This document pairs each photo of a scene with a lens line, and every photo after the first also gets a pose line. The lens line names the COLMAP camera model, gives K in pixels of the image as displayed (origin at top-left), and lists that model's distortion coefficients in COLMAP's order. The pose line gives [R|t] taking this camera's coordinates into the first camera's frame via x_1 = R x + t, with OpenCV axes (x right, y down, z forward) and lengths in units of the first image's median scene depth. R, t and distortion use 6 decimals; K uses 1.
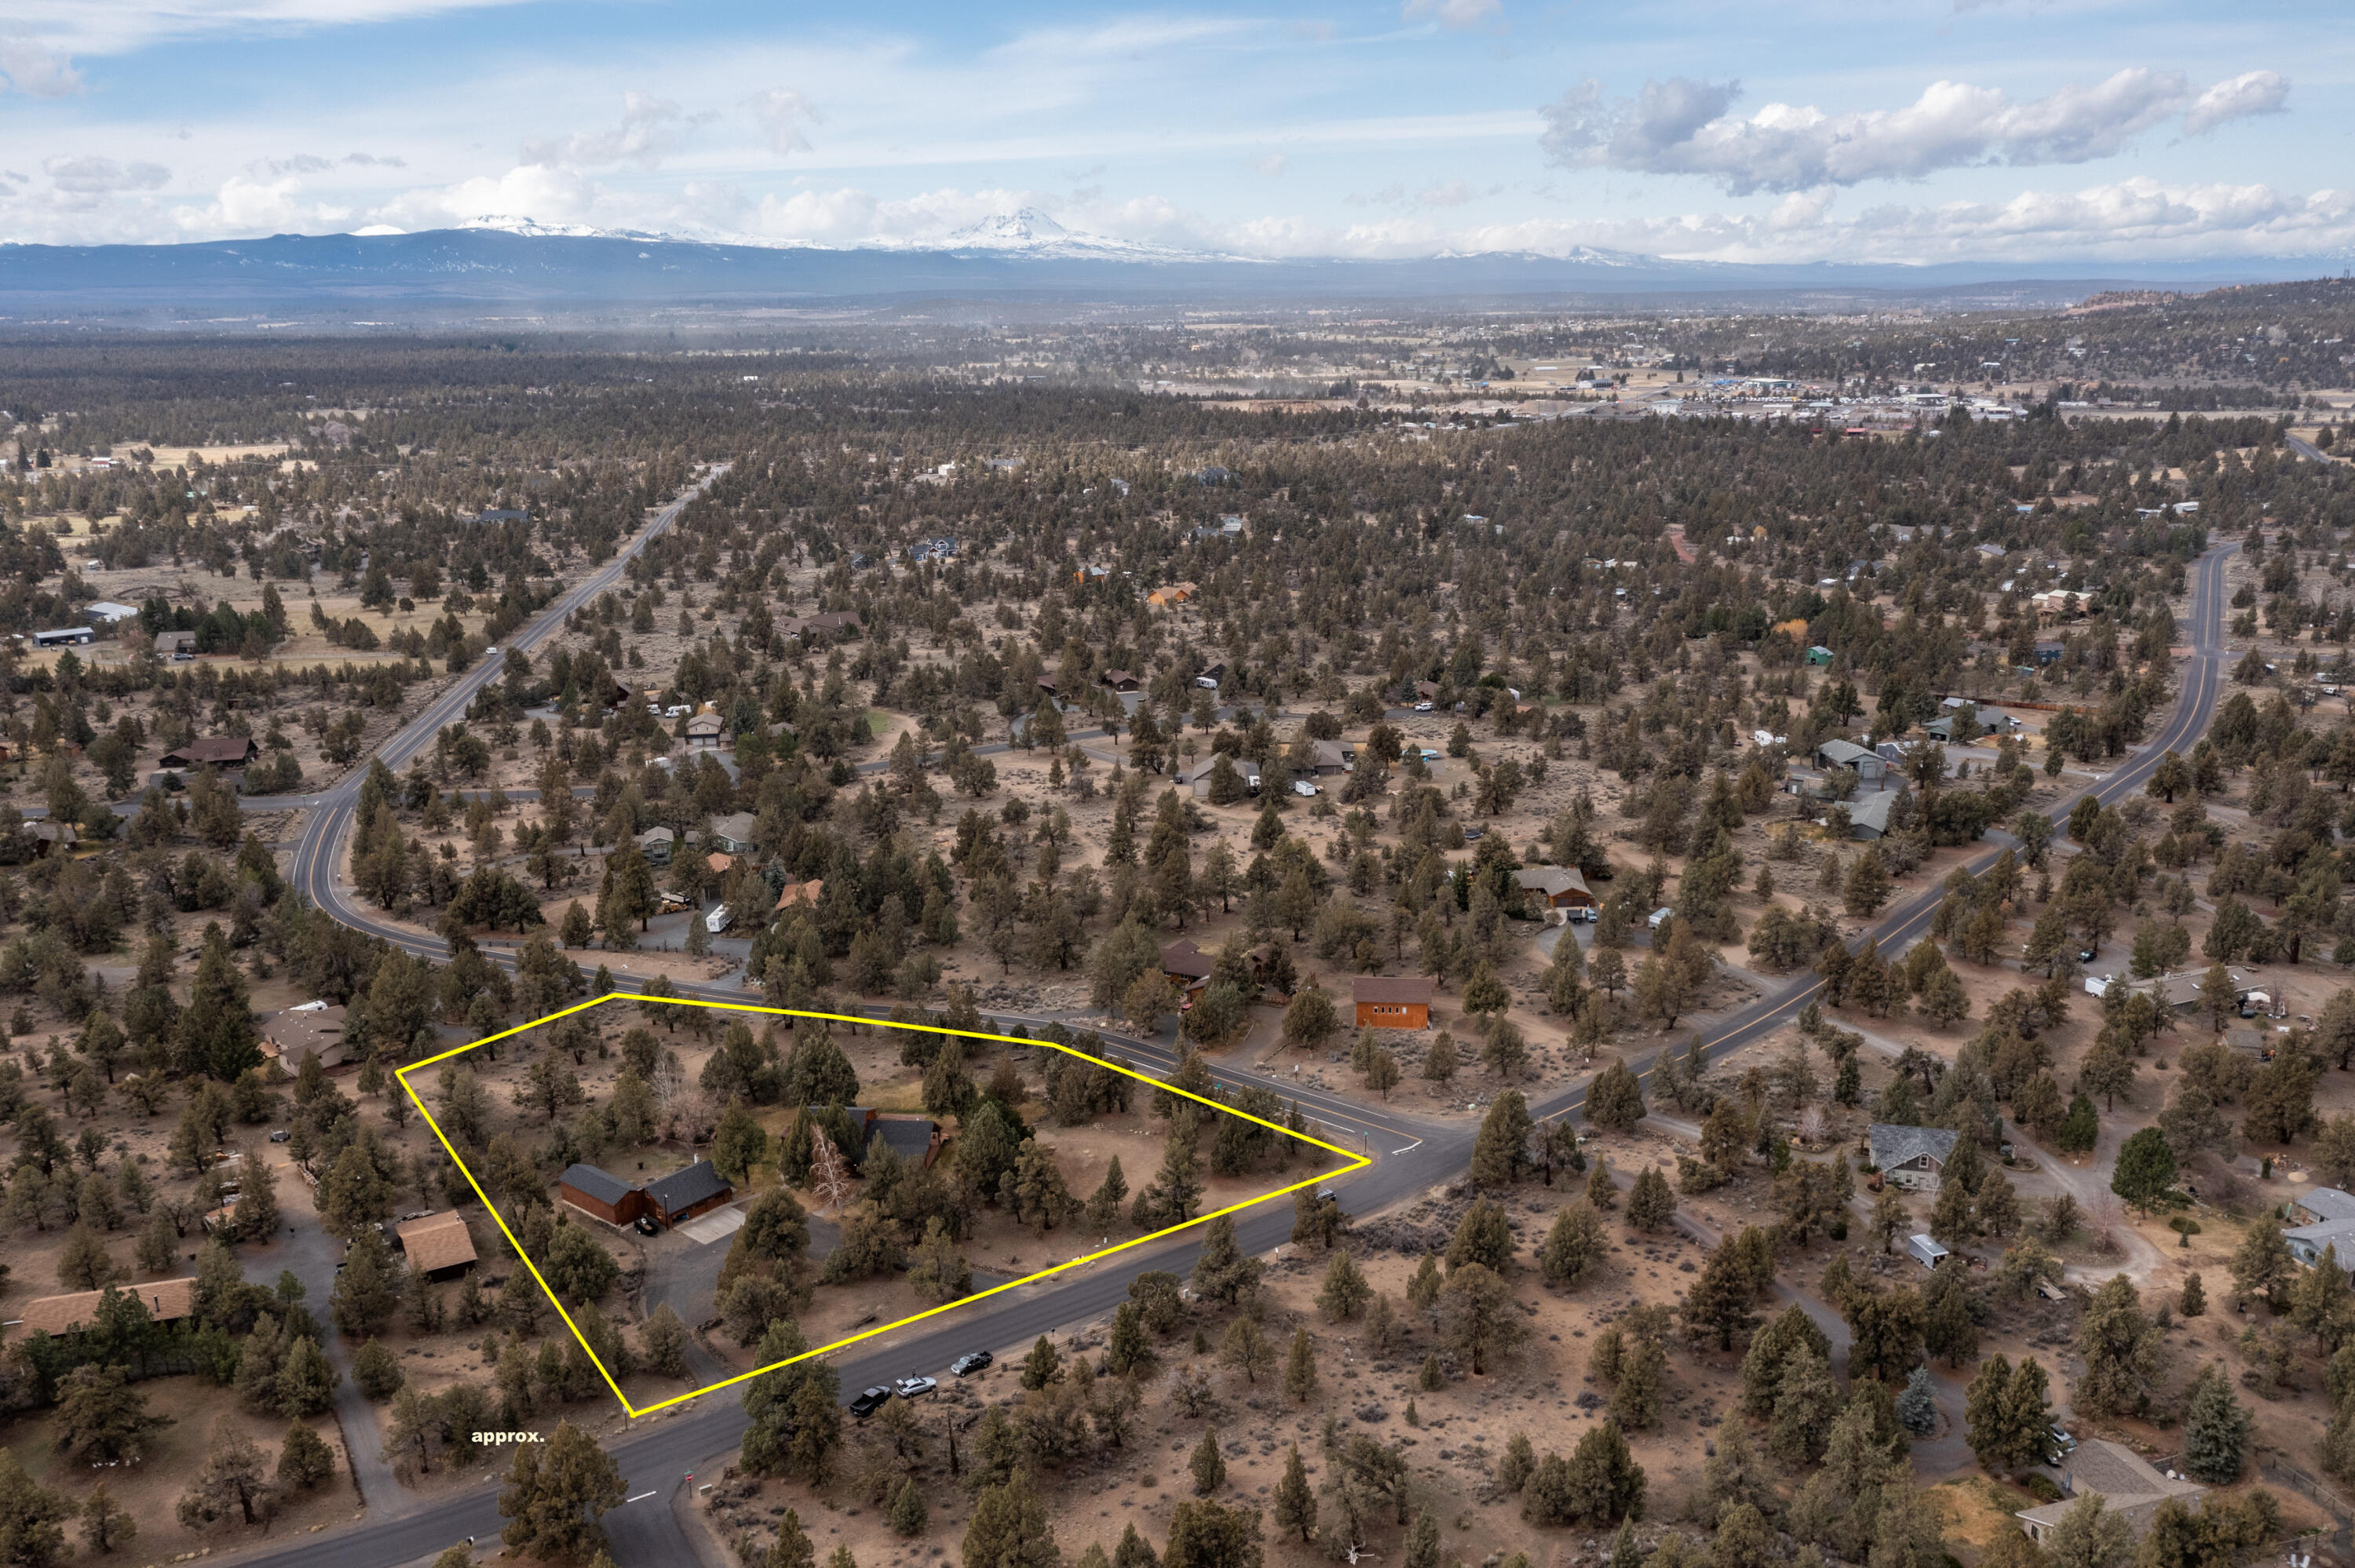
lens RADIAL K [[1882.9, 0, 1177.5], [0, 1882.9, 784.0], [0, 0, 1]] dist [-0.002975, 0.009227]
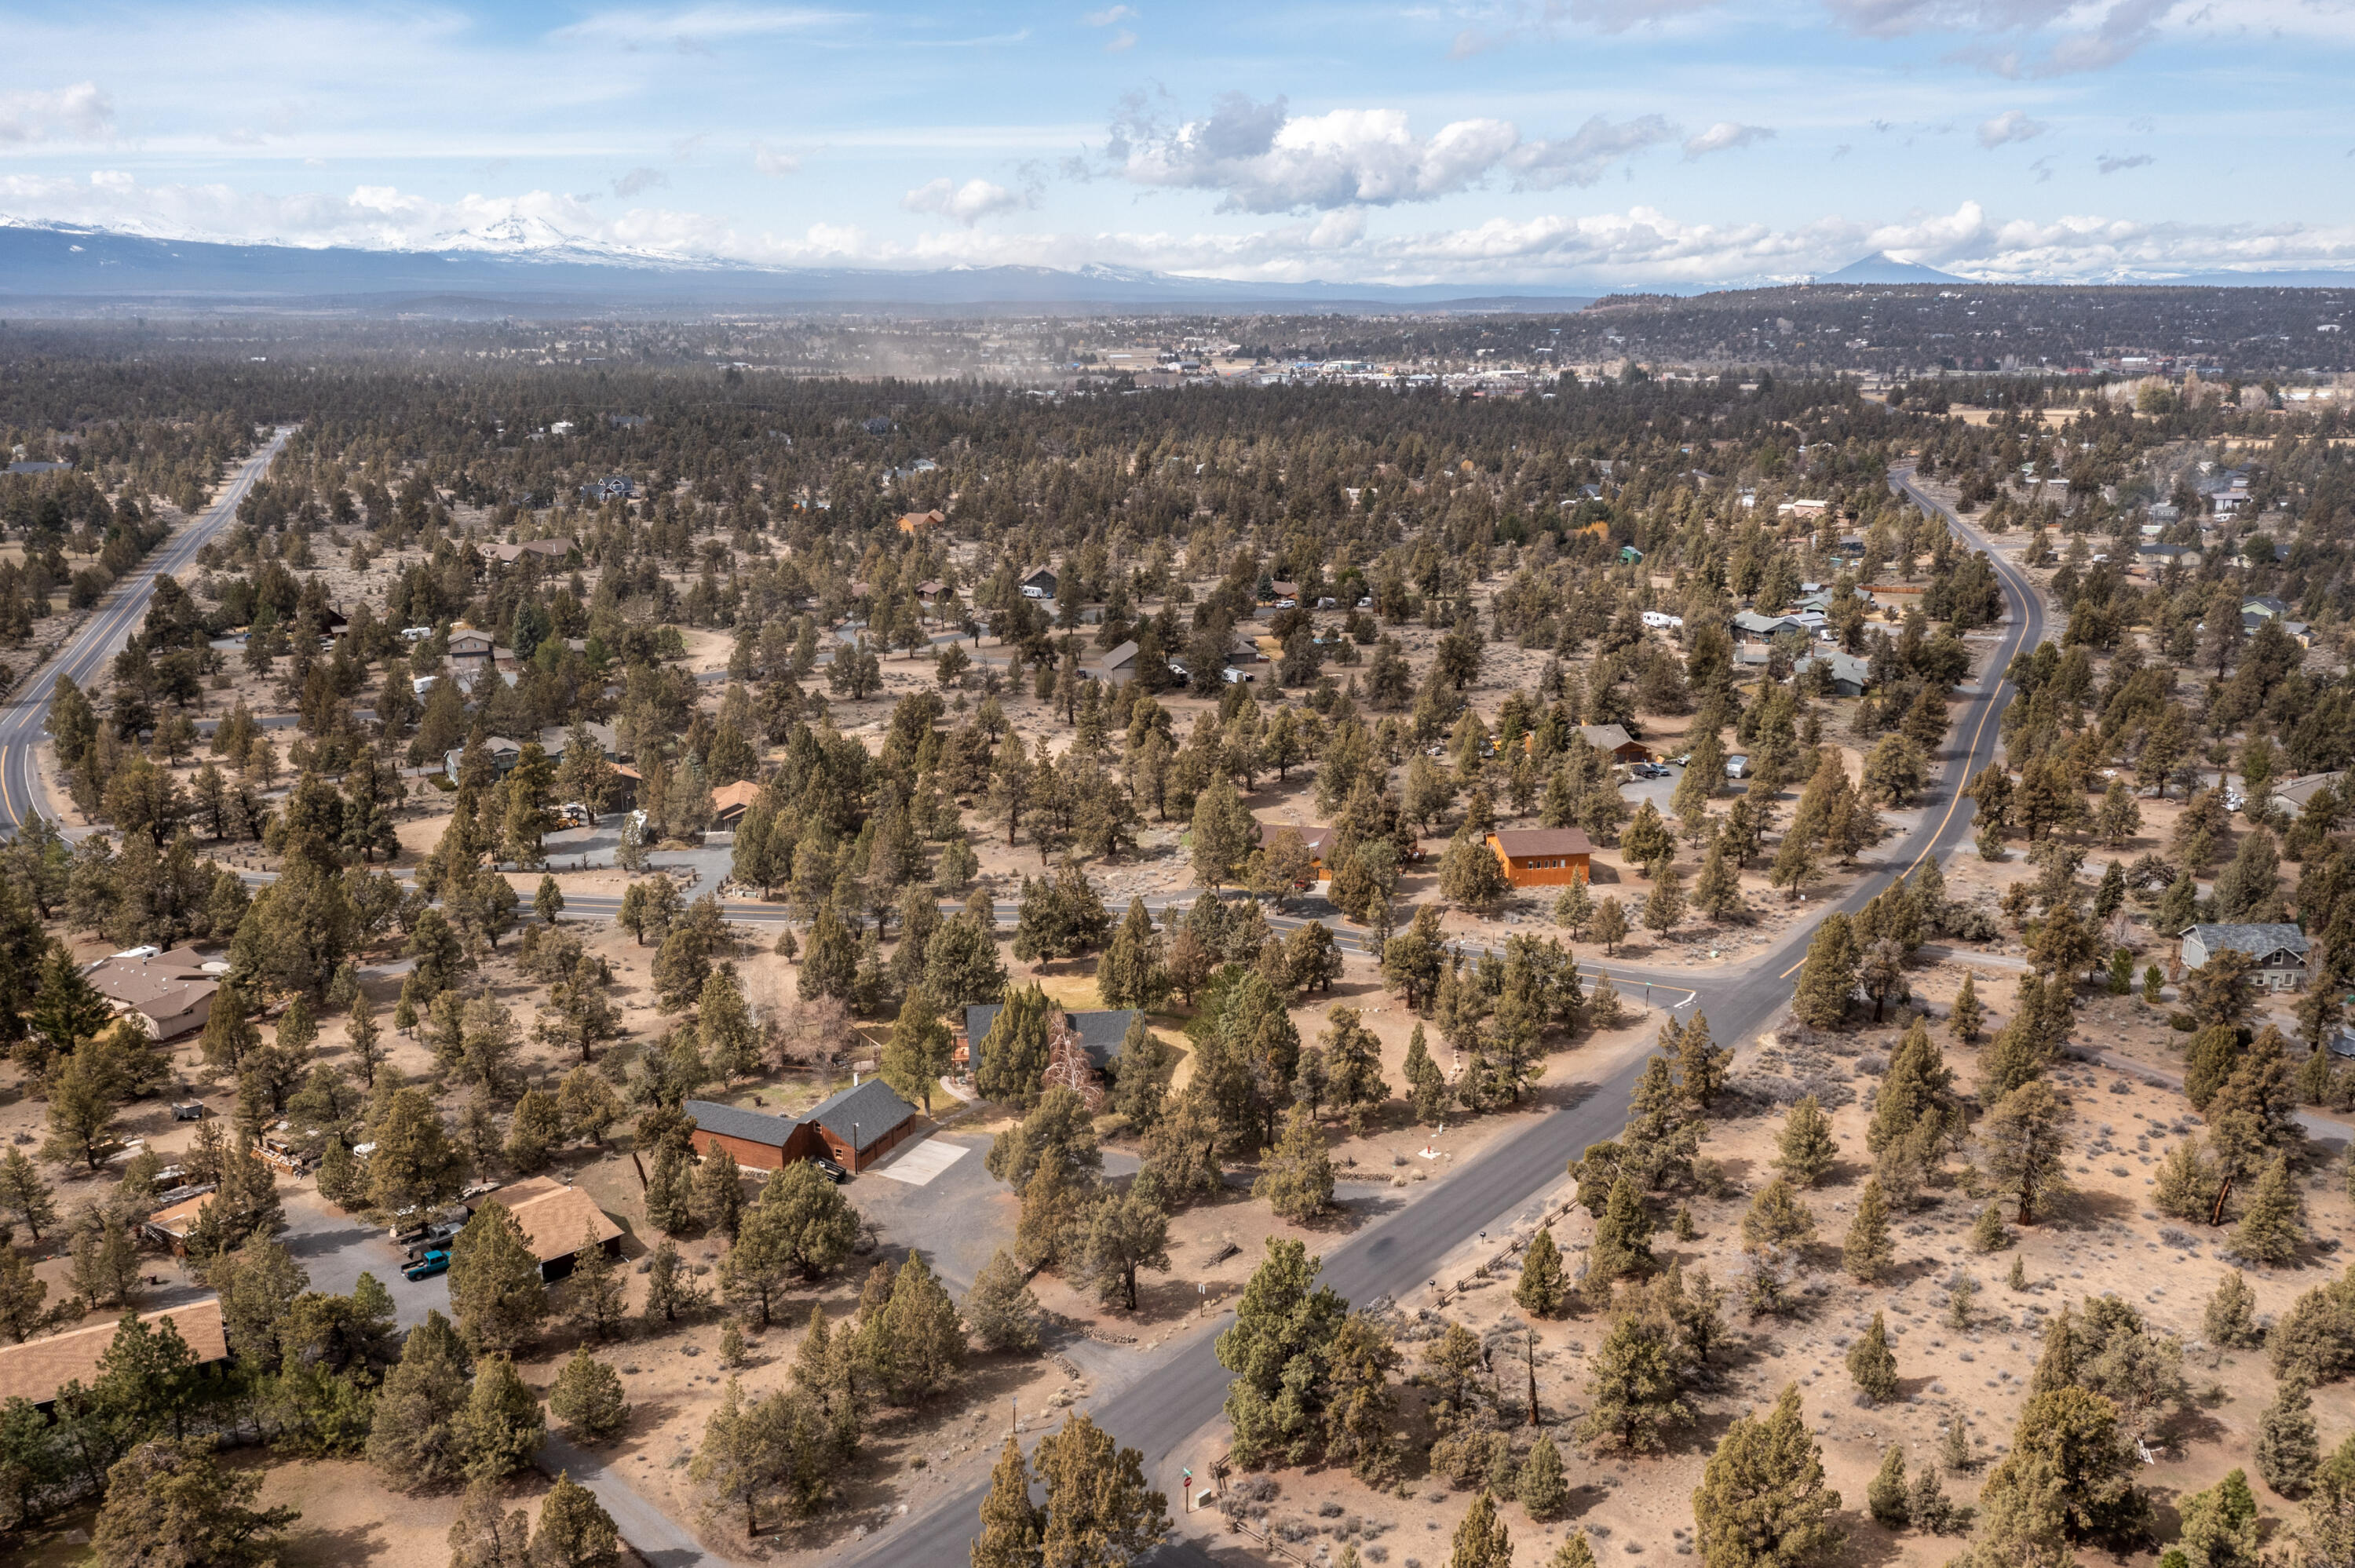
lens RADIAL K [[1882.9, 0, 1177.5], [0, 1882.9, 784.0], [0, 0, 1]] dist [-0.002975, 0.009227]
pose [[0.968518, -0.048904, 0.244093, -0.171903], [0.050850, 0.998705, -0.001673, 0.051889], [-0.243695, 0.014032, 0.969750, 0.148188]]
